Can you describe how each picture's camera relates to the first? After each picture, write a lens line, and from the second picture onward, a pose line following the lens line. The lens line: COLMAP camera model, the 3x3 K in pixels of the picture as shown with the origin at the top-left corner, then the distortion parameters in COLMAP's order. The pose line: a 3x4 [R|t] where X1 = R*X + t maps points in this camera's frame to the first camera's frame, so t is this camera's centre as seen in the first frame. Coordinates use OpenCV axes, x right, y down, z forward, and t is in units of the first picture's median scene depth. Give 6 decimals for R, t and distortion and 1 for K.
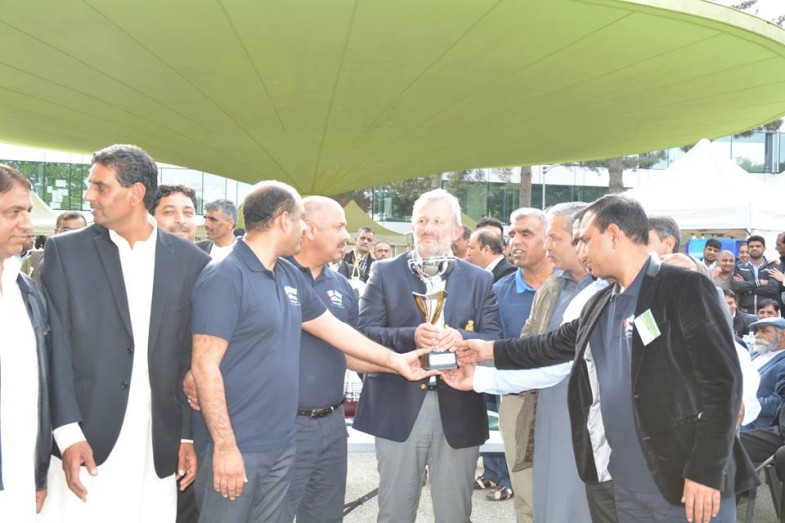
lens RADIAL K [[1238.3, 0, 392.5], [0, 1238.3, 261.5], [0, 0, 1]] dist [0.278016, 0.086706]
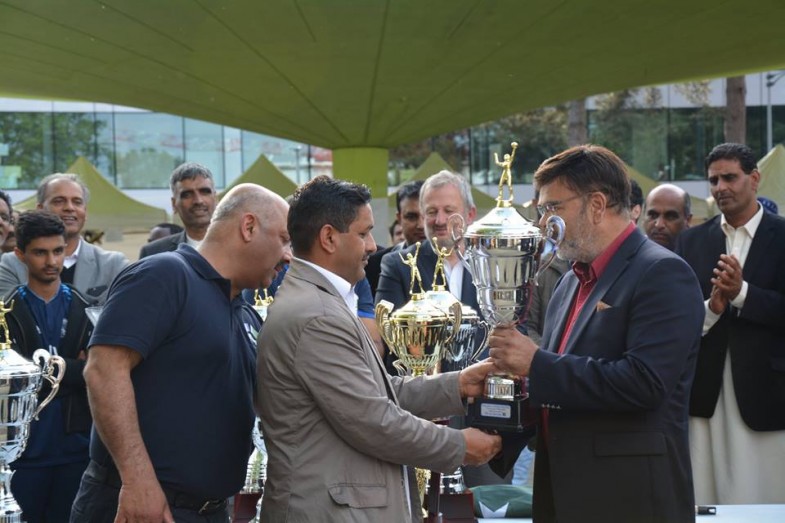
lens RADIAL K [[1693.4, 0, 392.5], [0, 1693.4, 261.5], [0, 0, 1]] dist [0.378214, 2.132618]
pose [[0.997794, -0.045437, -0.048410, -0.015999], [0.045578, 0.998959, 0.001817, 0.000456], [0.048277, -0.004019, 0.998826, 0.189542]]
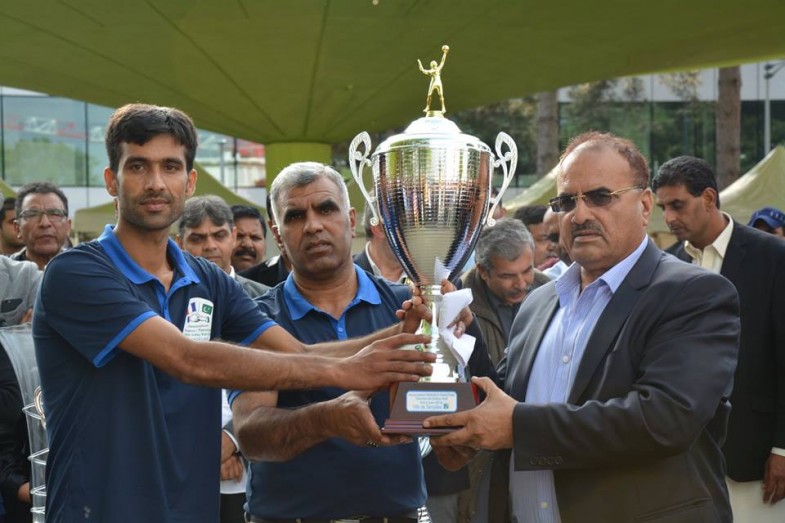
lens RADIAL K [[1730.9, 0, 392.5], [0, 1730.9, 261.5], [0, 0, 1]] dist [0.415074, 1.020286]
pose [[0.998340, -0.032064, -0.047838, 0.004513], [0.031946, 0.999484, -0.003234, -0.000429], [0.047917, 0.001701, 0.998850, 0.287356]]
